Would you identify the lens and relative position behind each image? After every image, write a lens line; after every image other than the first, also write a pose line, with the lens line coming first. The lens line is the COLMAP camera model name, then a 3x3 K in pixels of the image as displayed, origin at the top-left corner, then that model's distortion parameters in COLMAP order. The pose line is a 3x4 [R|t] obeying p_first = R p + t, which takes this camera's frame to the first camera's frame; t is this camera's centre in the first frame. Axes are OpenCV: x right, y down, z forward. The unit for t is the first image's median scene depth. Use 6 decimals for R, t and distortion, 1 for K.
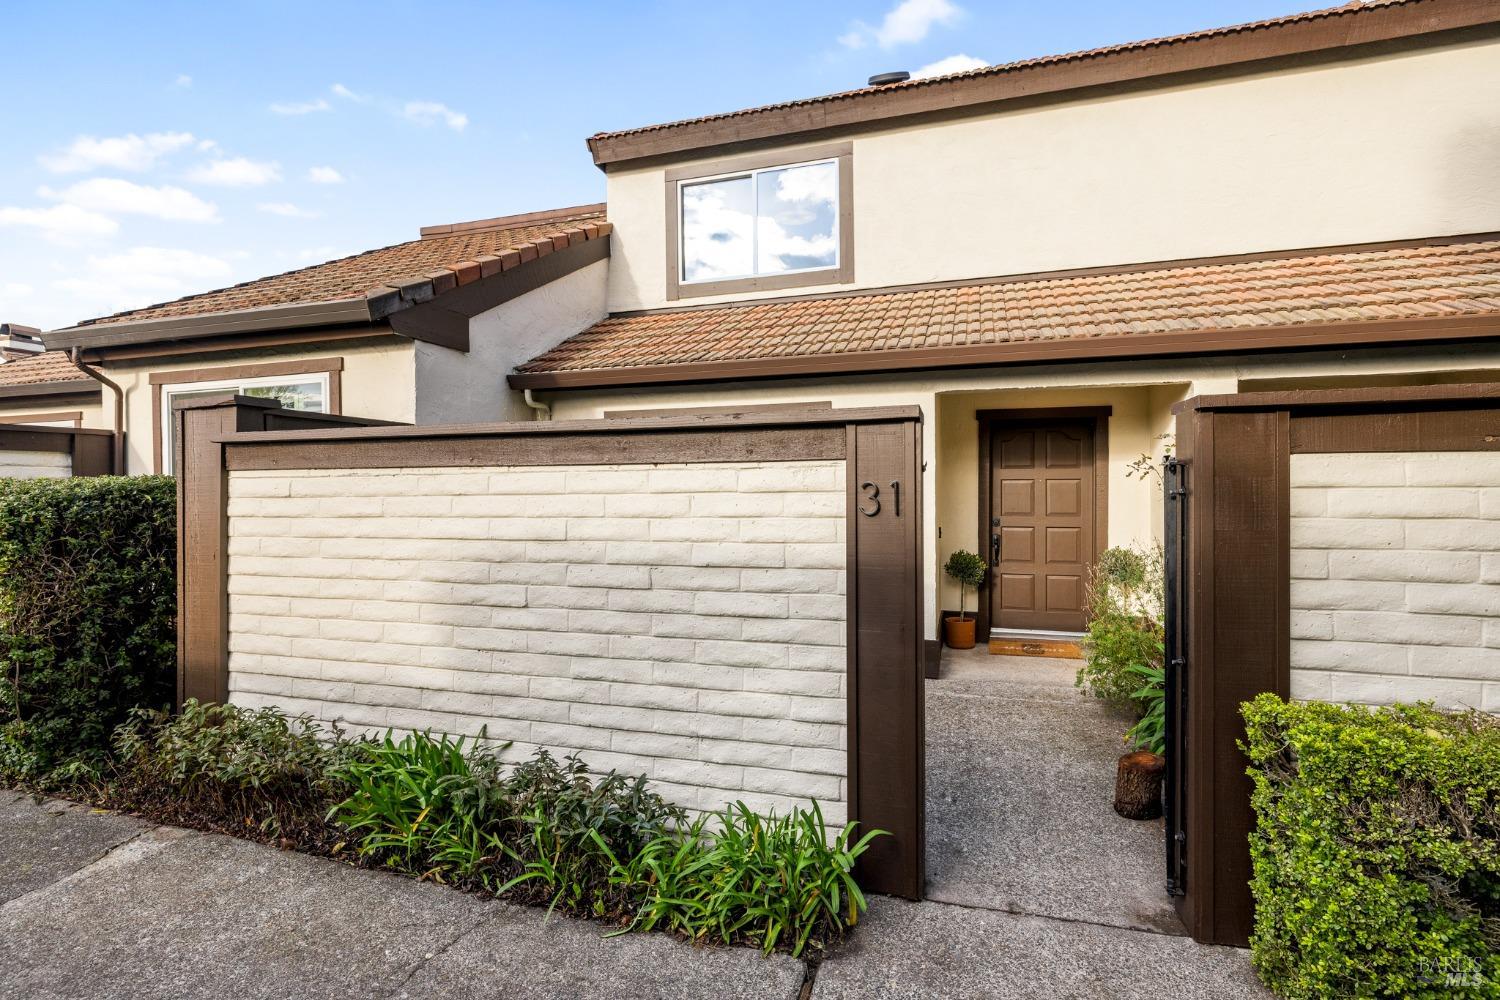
lens RADIAL K [[718.6, 0, 750.0], [0, 718.6, 500.0], [0, 0, 1]] dist [-0.001115, -0.000044]
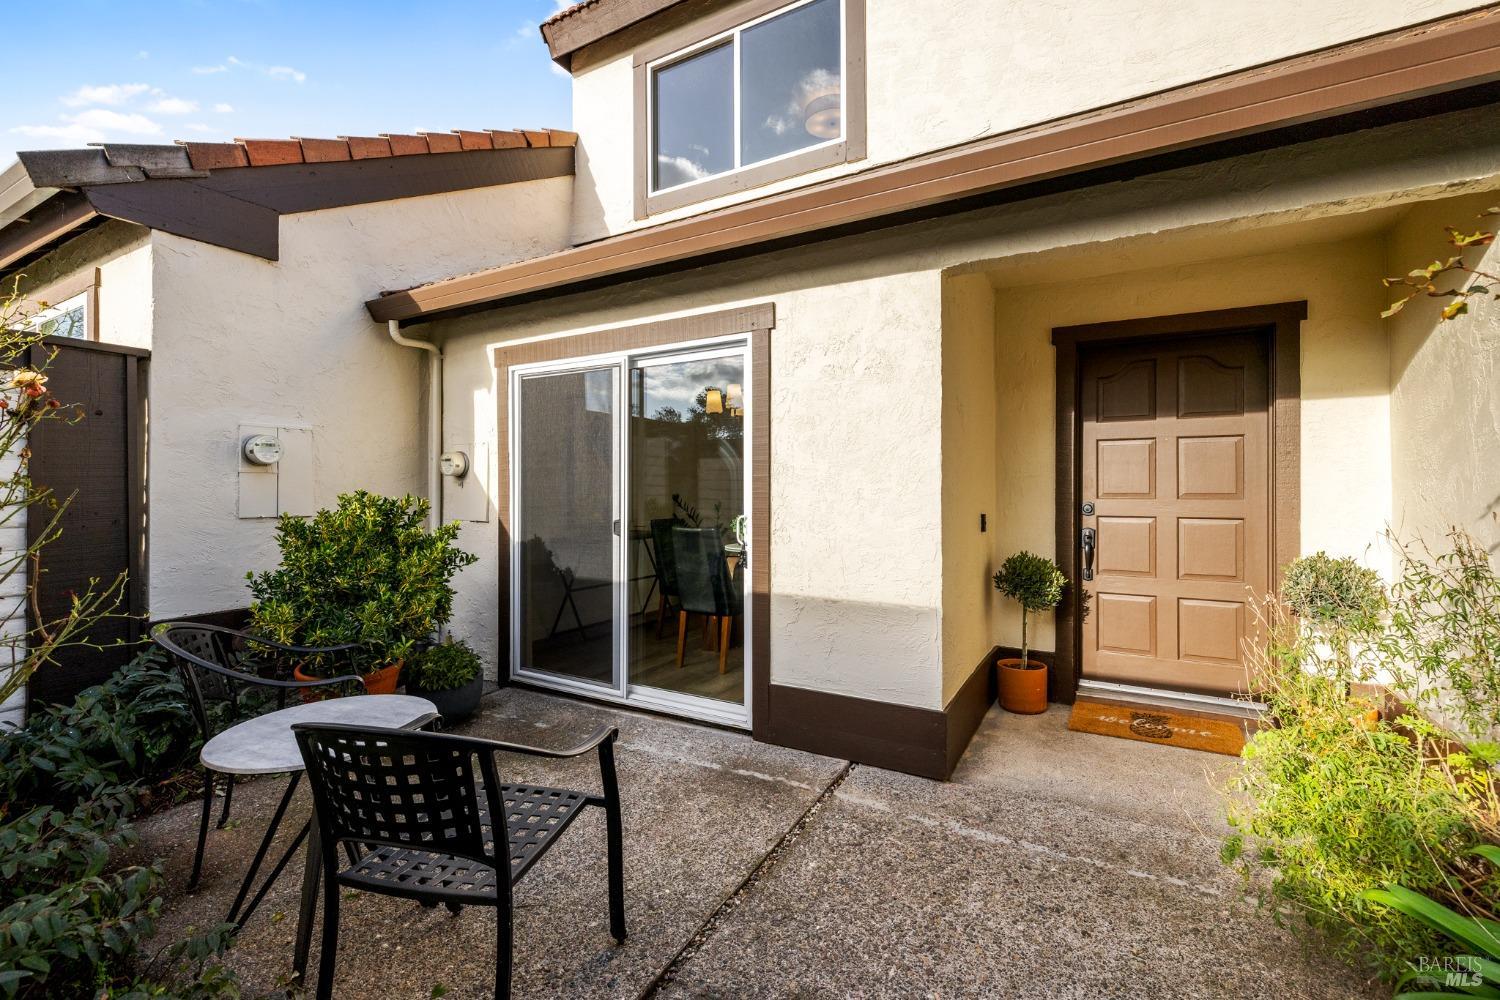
lens RADIAL K [[653.4, 0, 749.7], [0, 653.4, 491.6], [0, 0, 1]] dist [0.001953, -0.000651]
pose [[0.973925, 0.006258, -0.226785, 0.197466], [-0.010342, 0.999805, -0.016821, 0.030451], [0.226635, 0.018728, 0.973800, 0.408604]]
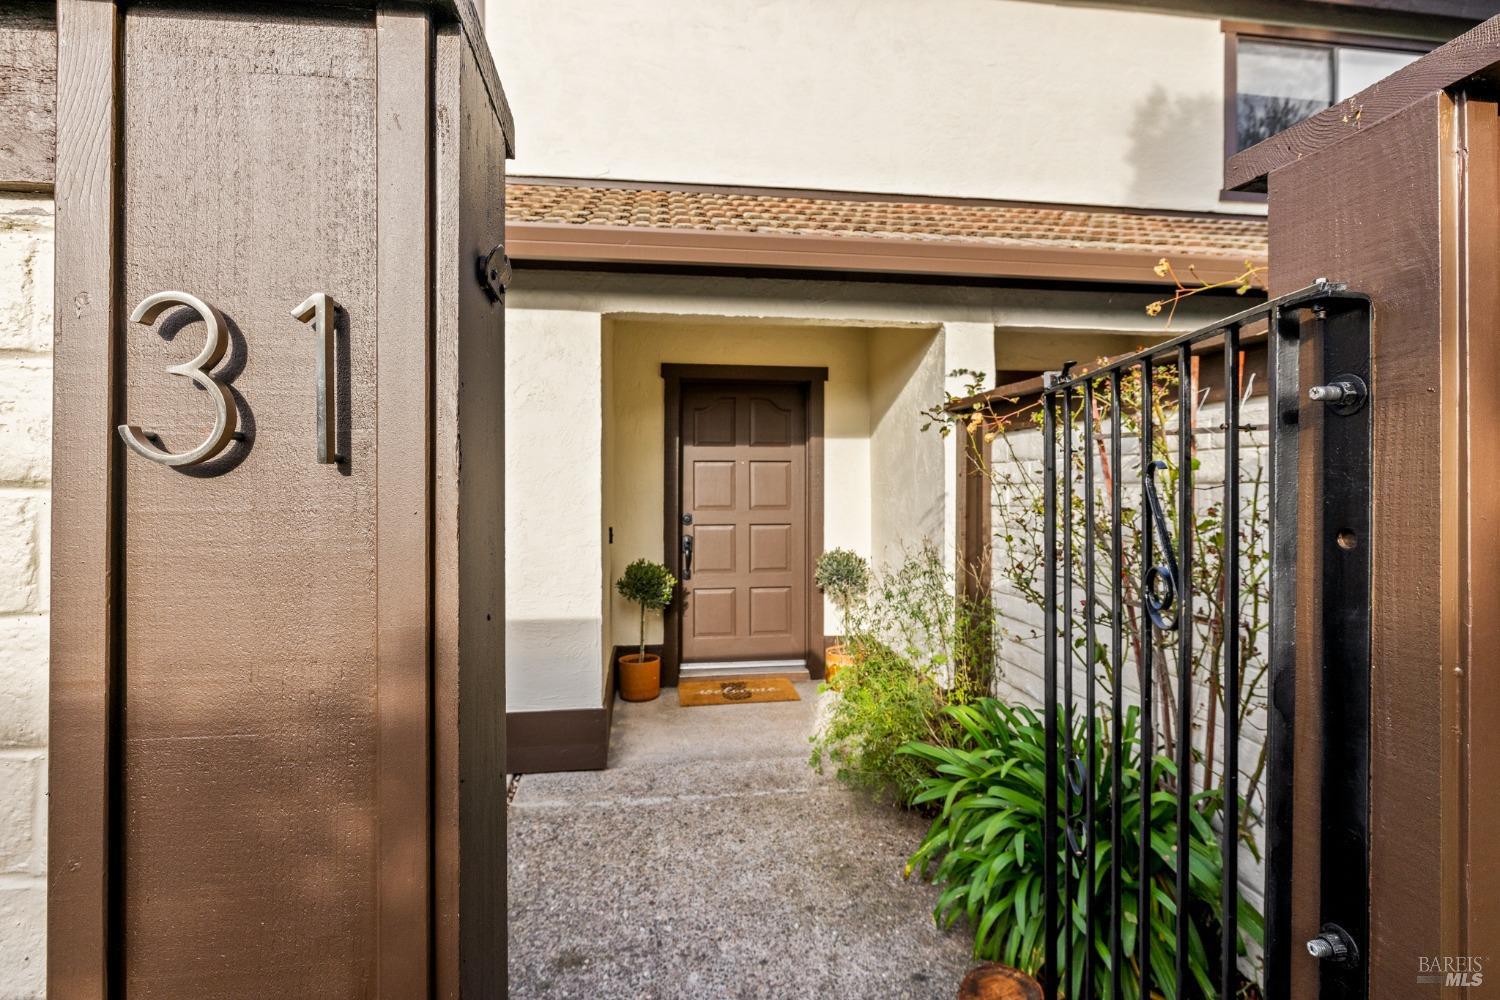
lens RADIAL K [[718.6, 0, 750.0], [0, 718.6, 500.0], [0, 0, 1]] dist [-0.001115, -0.000044]
pose [[0.906285, -0.002708, 0.422659, 0.097397], [0.003764, 0.999992, -0.001665, 0.013760], [-0.422651, 0.003100, 0.906287, 0.329362]]
